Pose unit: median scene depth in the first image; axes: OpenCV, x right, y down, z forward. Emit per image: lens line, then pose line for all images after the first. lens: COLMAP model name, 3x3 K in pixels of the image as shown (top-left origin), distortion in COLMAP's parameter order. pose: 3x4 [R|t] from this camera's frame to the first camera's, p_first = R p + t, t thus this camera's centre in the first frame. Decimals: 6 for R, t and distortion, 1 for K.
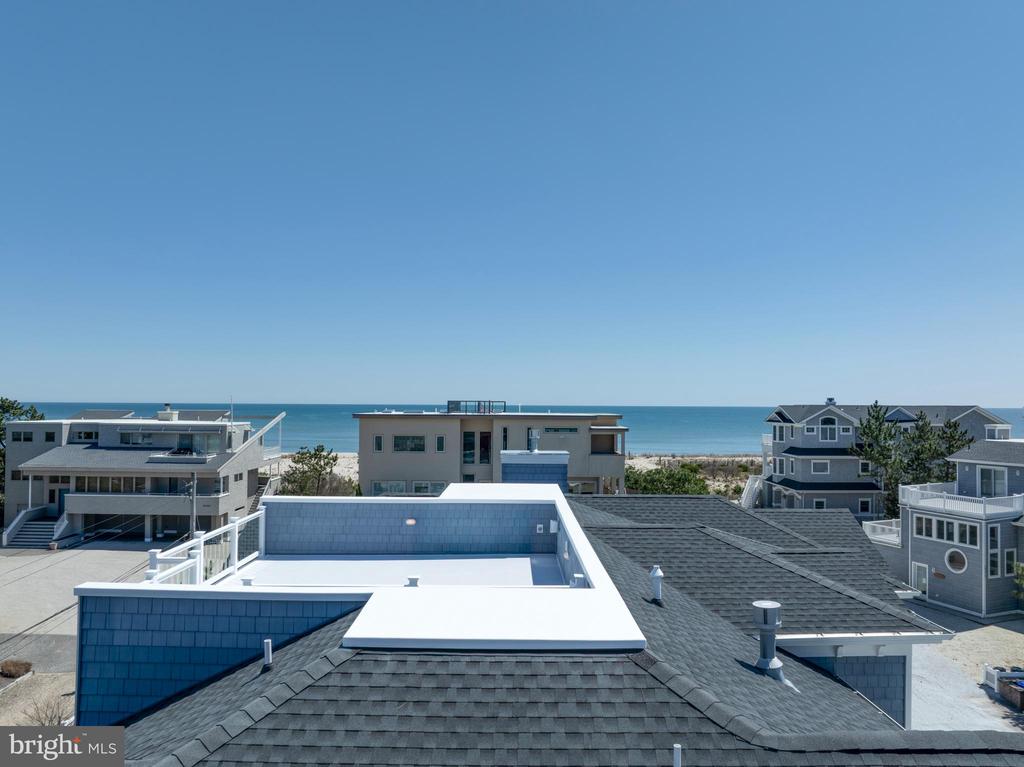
lens RADIAL K [[720.6, 0, 512.0], [0, 720.6, 383.5], [0, 0, 1]] dist [-0.036479, 0.003370]
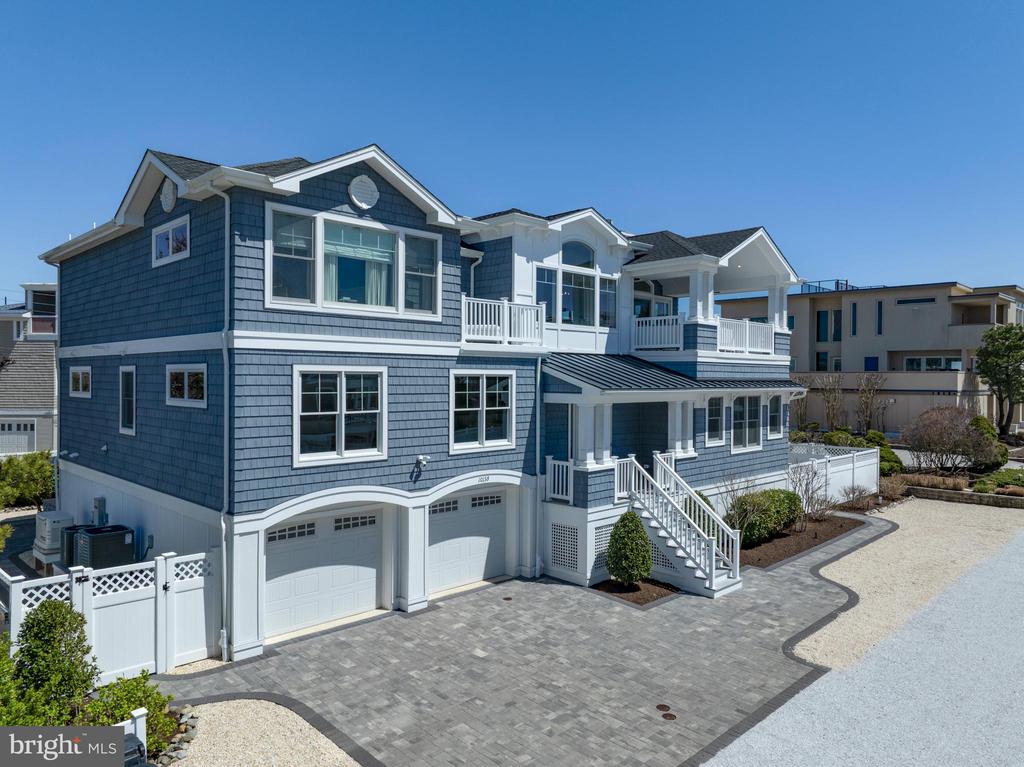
lens RADIAL K [[713.3, 0, 512.0], [0, 713.3, 383.5], [0, 0, 1]] dist [-0.000052, -0.002928]
pose [[0.707438, 0.002295, -0.706772, 0.296400], [0.018689, 0.999584, 0.021953, 0.118941], [0.706528, -0.028740, 0.707101, -0.036629]]
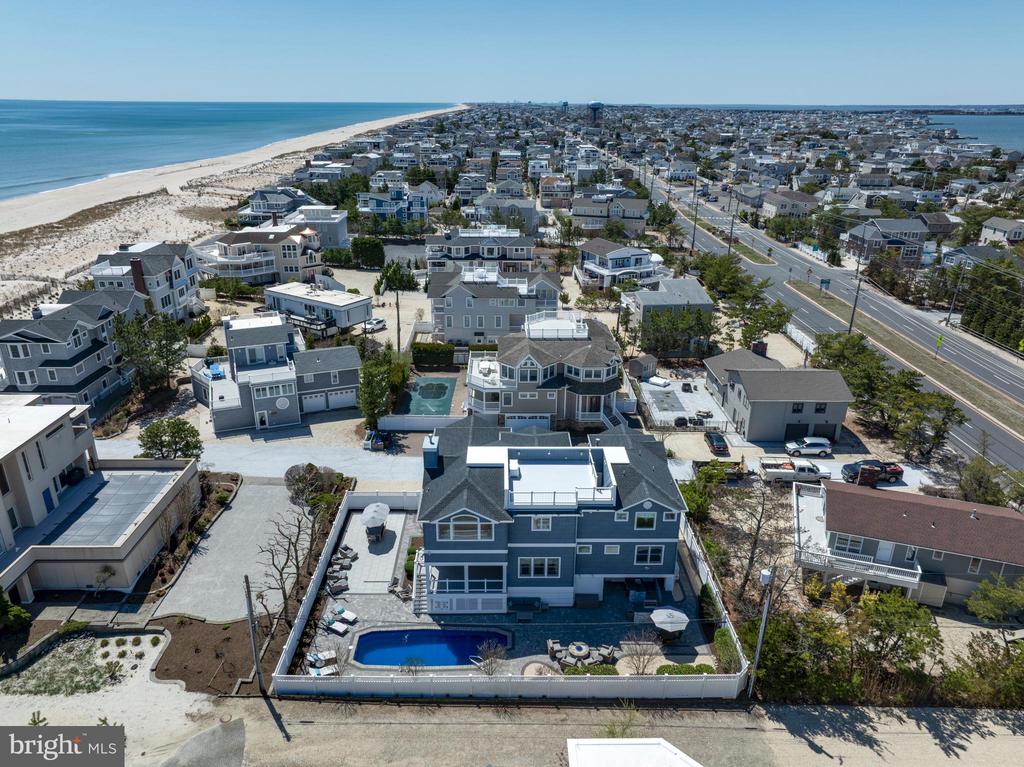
lens RADIAL K [[718.7, 0, 513.0], [0, 718.7, 371.6], [0, 0, 1]] dist [-0.001332, -0.001276]
pose [[-0.014667, -0.358907, 0.933258, -0.791273], [-0.035721, 0.932951, 0.358227, -0.371319], [-0.999254, -0.028082, -0.026504, 0.267793]]
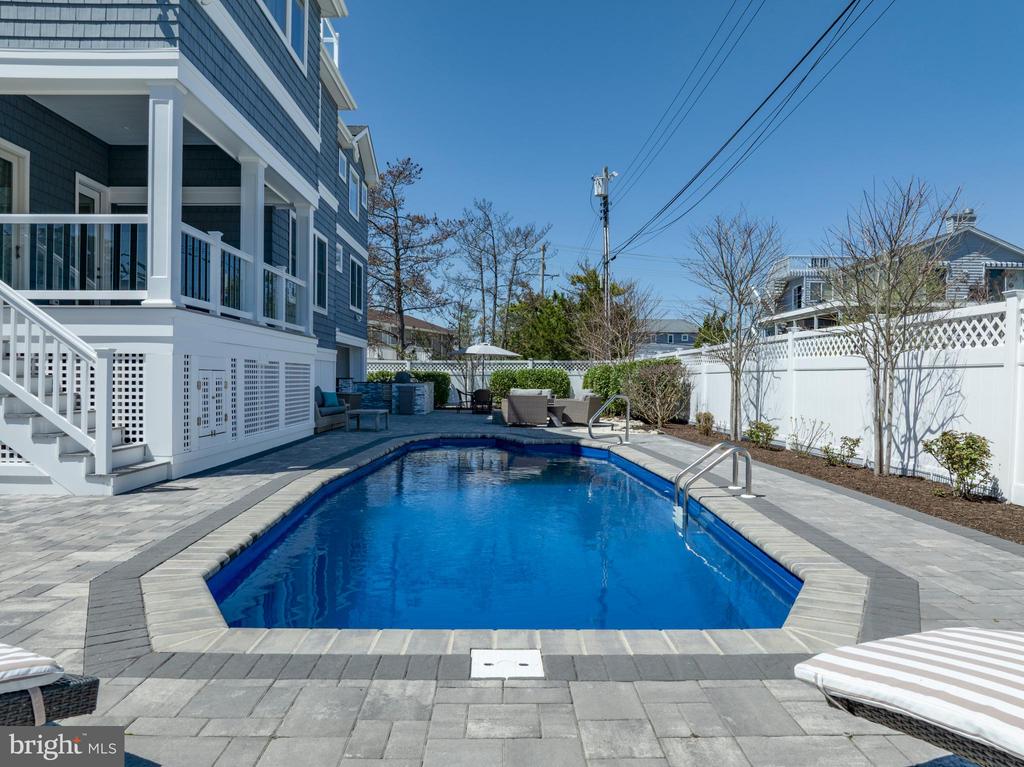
lens RADIAL K [[720.6, 0, 512.0], [0, 720.6, 383.5], [0, 0, 1]] dist [-0.036479, 0.003370]
pose [[-0.999813, -0.009591, -0.016804, -0.155691], [-0.009218, 0.999713, -0.022115, 0.188735], [0.017011, -0.021956, -0.999614, 0.460389]]
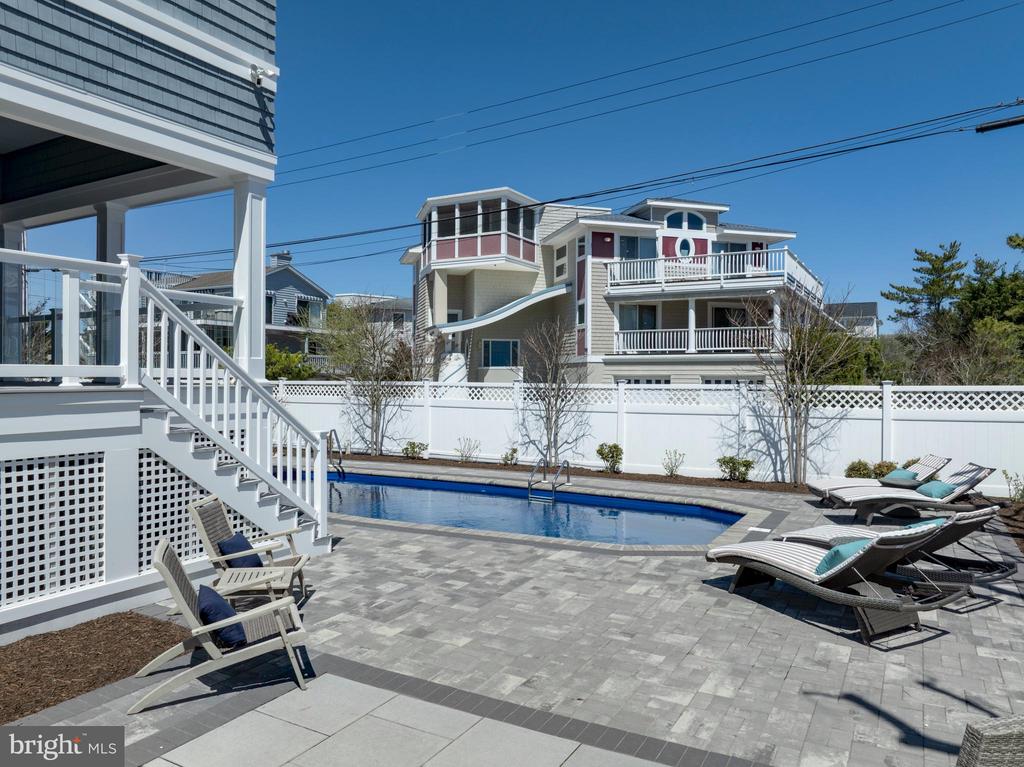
lens RADIAL K [[721.9, 0, 512.0], [0, 721.9, 383.5], [0, 0, 1]] dist [-0.035517, -0.000842]
pose [[-0.491611, 0.000001, -0.870815, -0.005011], [0.017197, 0.999805, -0.009707, 0.175389], [0.870645, -0.019747, -0.491515, 0.445742]]
